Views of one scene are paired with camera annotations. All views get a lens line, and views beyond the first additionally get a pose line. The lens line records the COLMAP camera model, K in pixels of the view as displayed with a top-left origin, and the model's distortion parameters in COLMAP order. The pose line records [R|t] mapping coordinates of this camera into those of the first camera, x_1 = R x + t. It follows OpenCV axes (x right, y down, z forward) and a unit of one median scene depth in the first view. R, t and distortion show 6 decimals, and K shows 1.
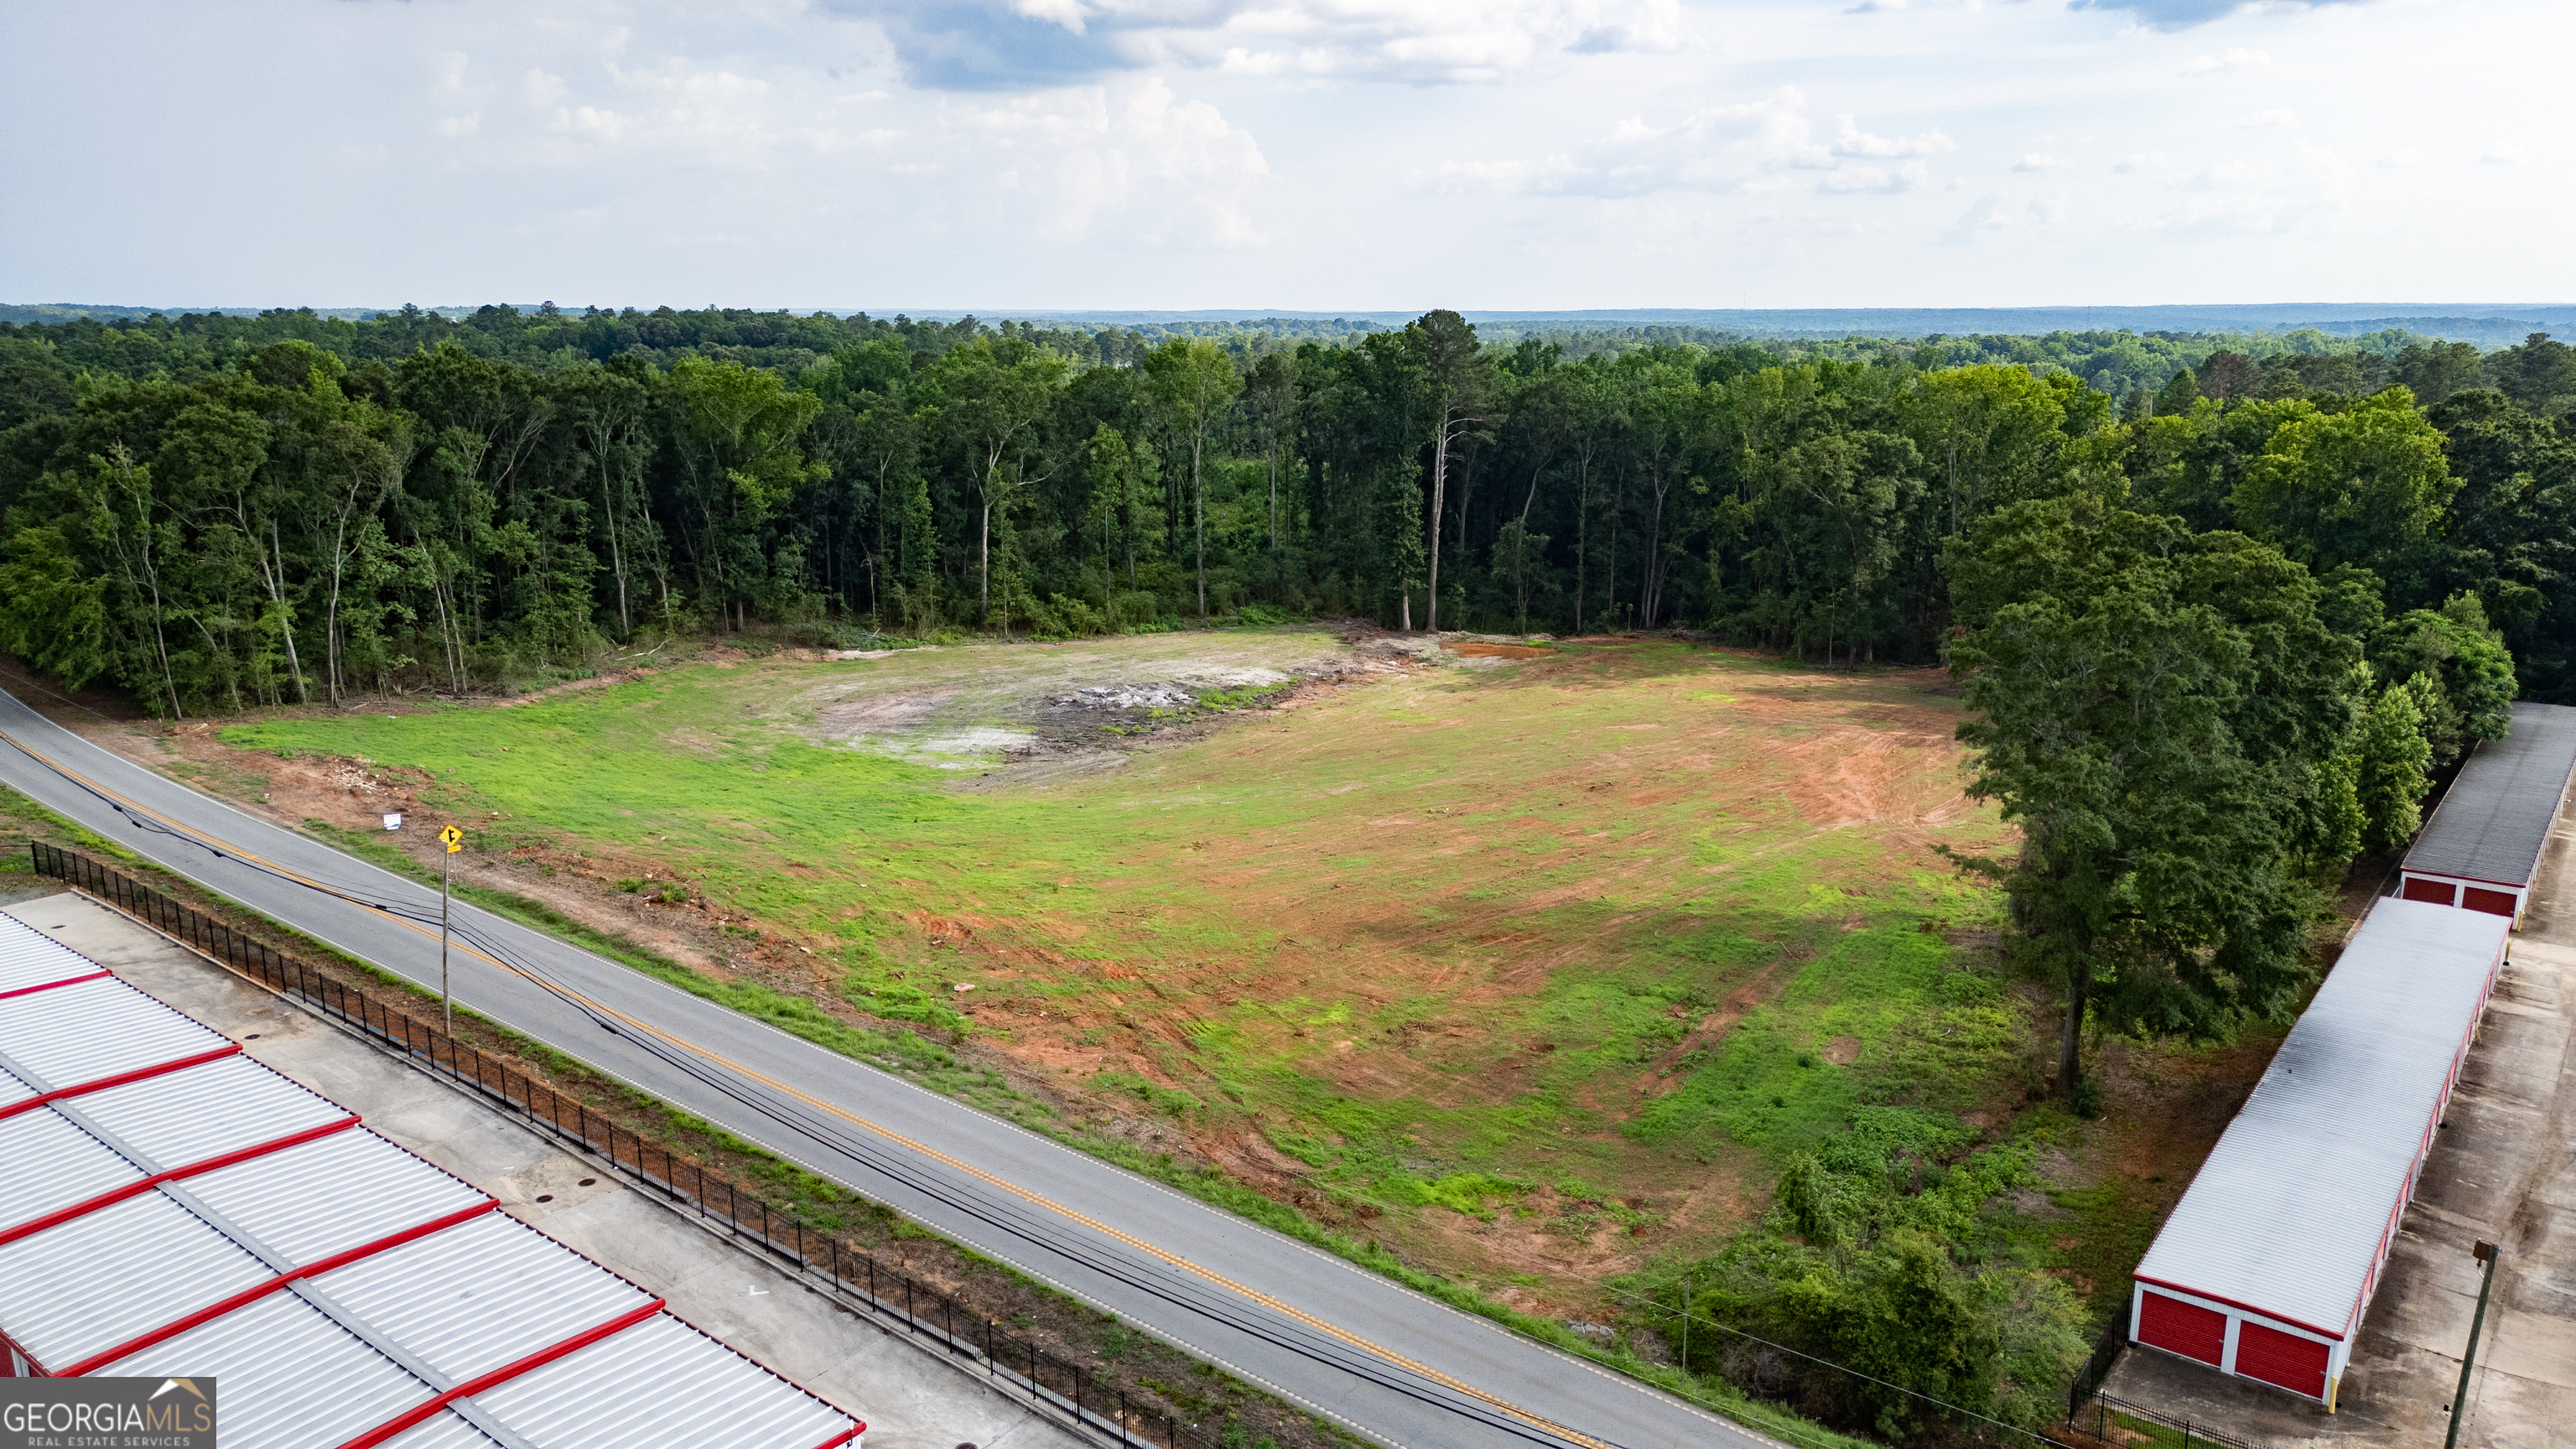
lens RADIAL K [[1791.5, 0, 1293.2], [0, 1791.5, 732.8], [0, 0, 1]] dist [0.078883, -0.083871]
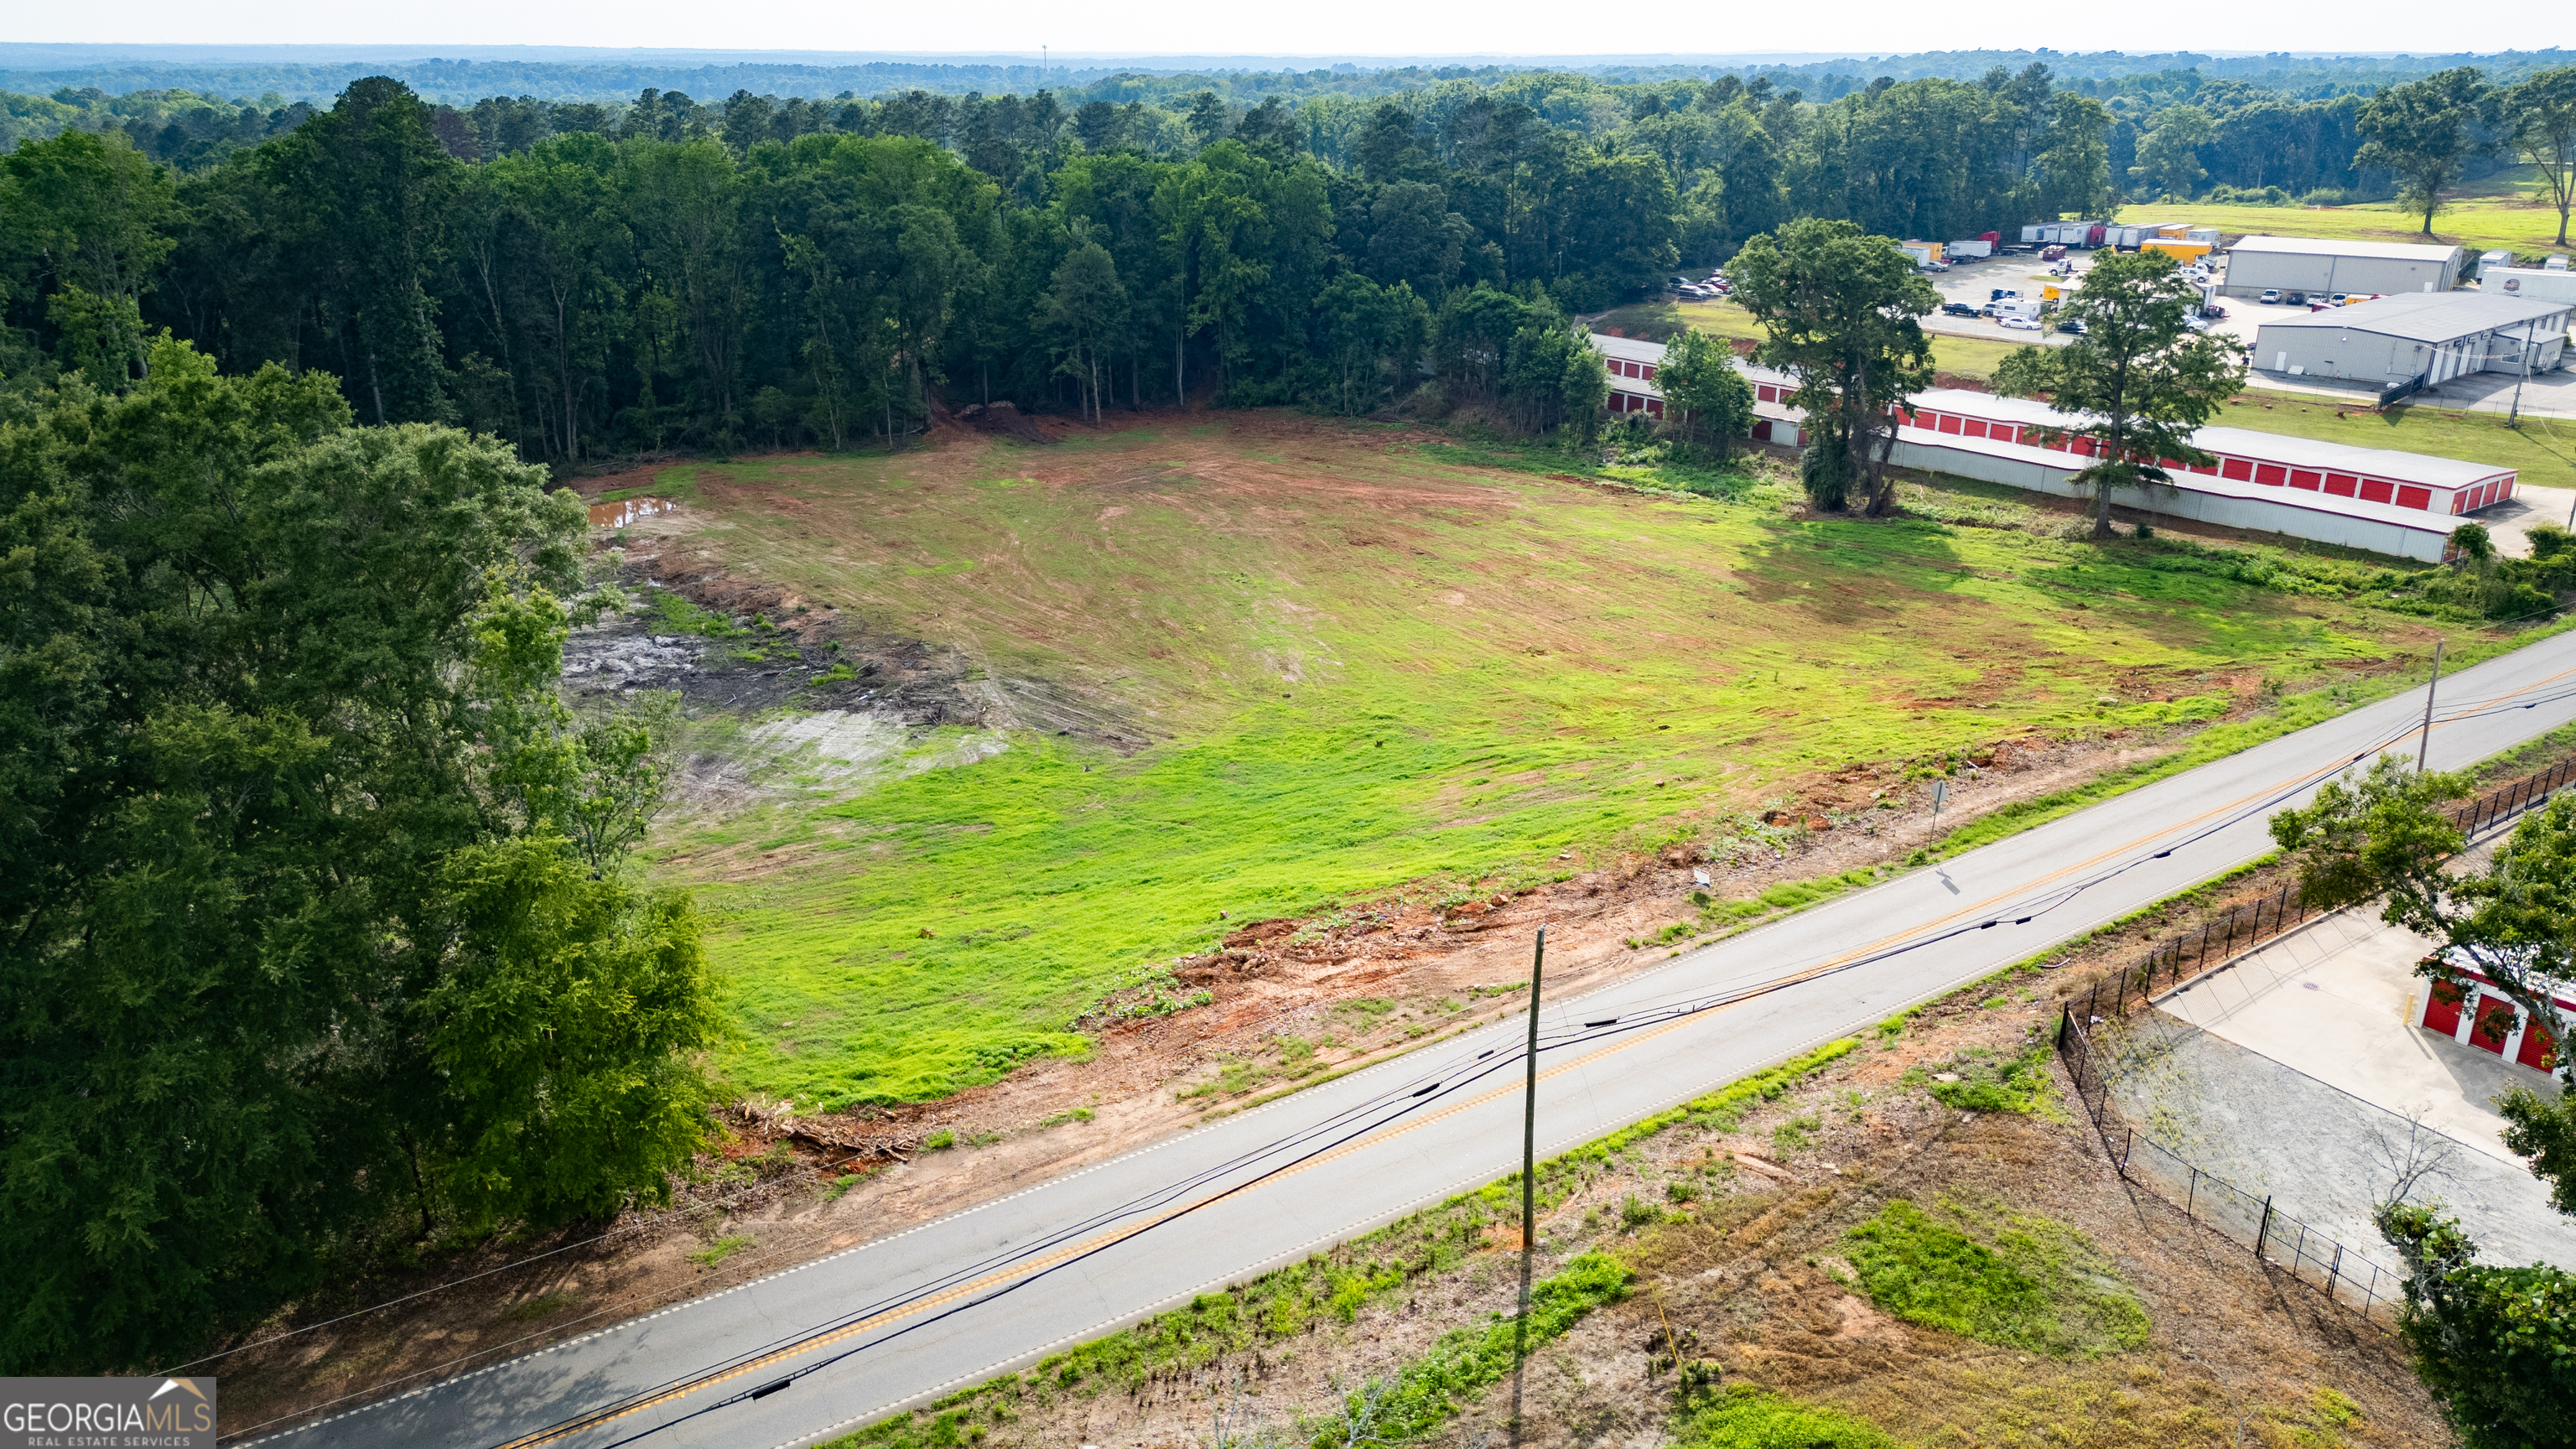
lens RADIAL K [[1791.5, 0, 1293.2], [0, 1791.5, 732.8], [0, 0, 1]] dist [0.078883, -0.083871]
pose [[0.279302, -0.337620, 0.898890, -0.932736], [0.218763, 0.933900, 0.282796, -0.192386], [-0.934951, 0.117659, 0.334699, 0.734508]]
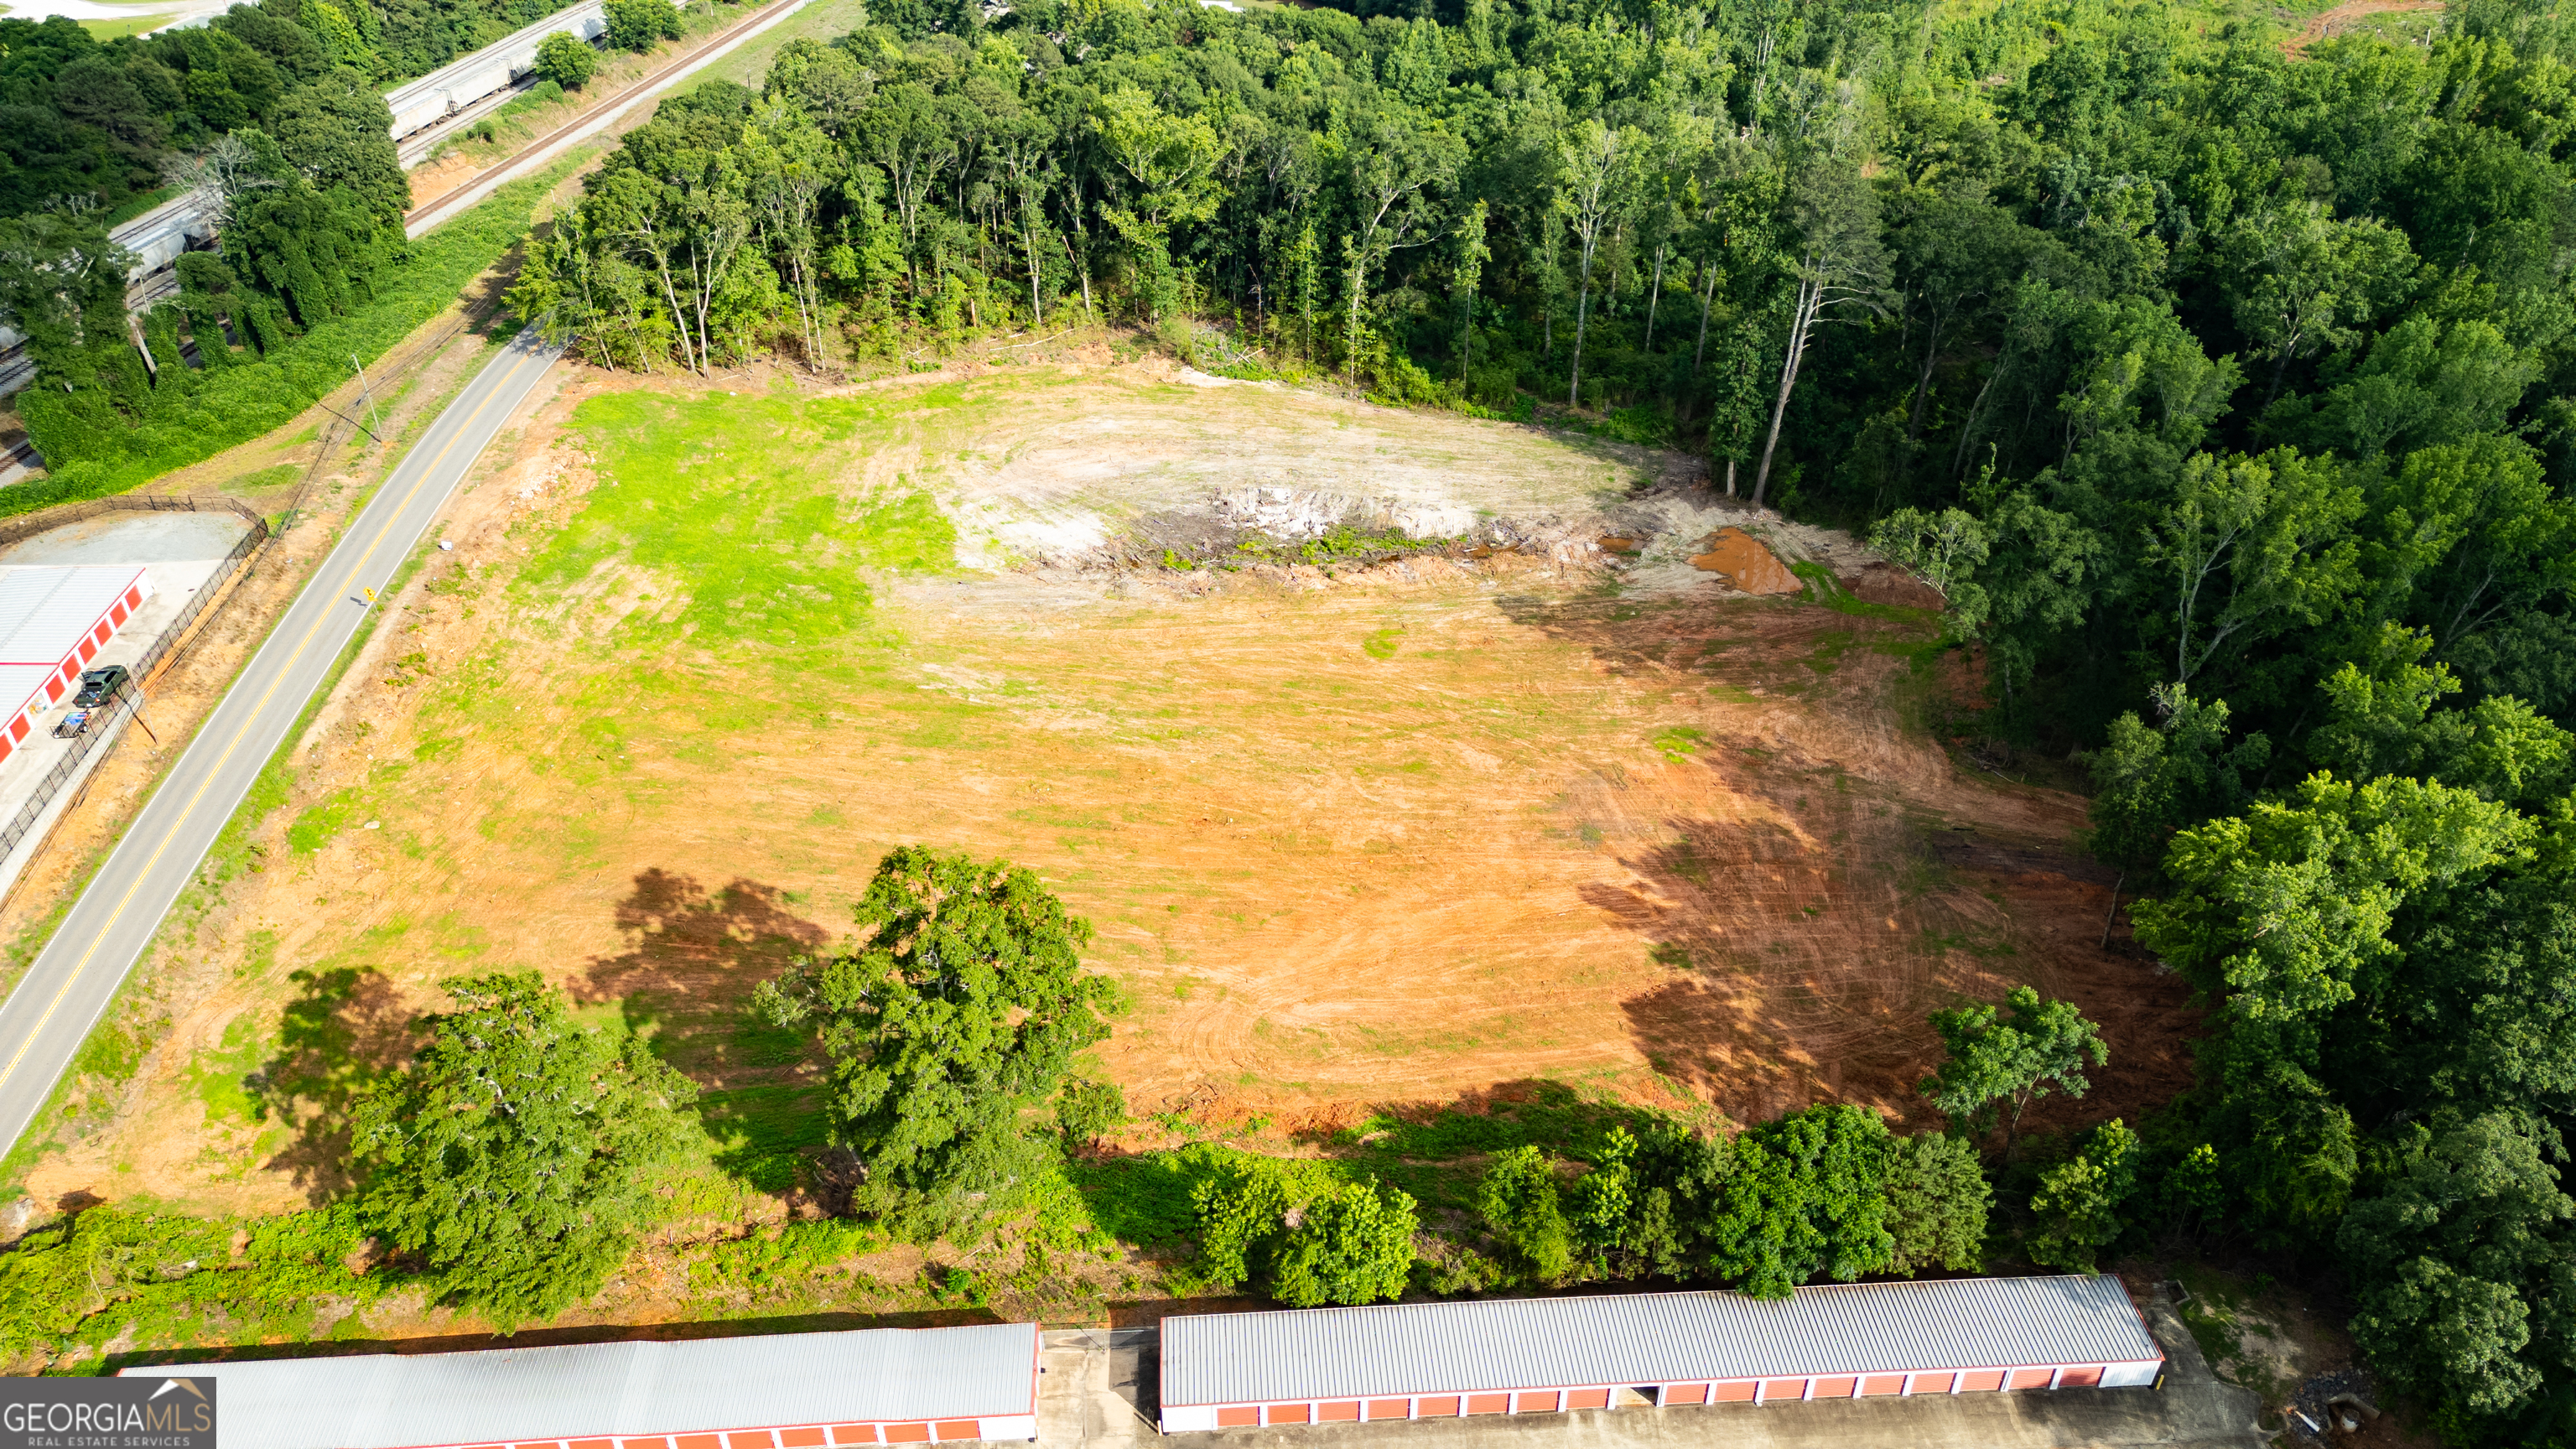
lens RADIAL K [[1791.5, 0, 1293.2], [0, 1791.5, 732.8], [0, 0, 1]] dist [0.078883, -0.083871]
pose [[0.652028, 0.439588, -0.617756, 0.919511], [-0.170541, 0.878924, 0.445431, -0.552021], [0.738766, -0.185080, 0.648051, 0.370252]]
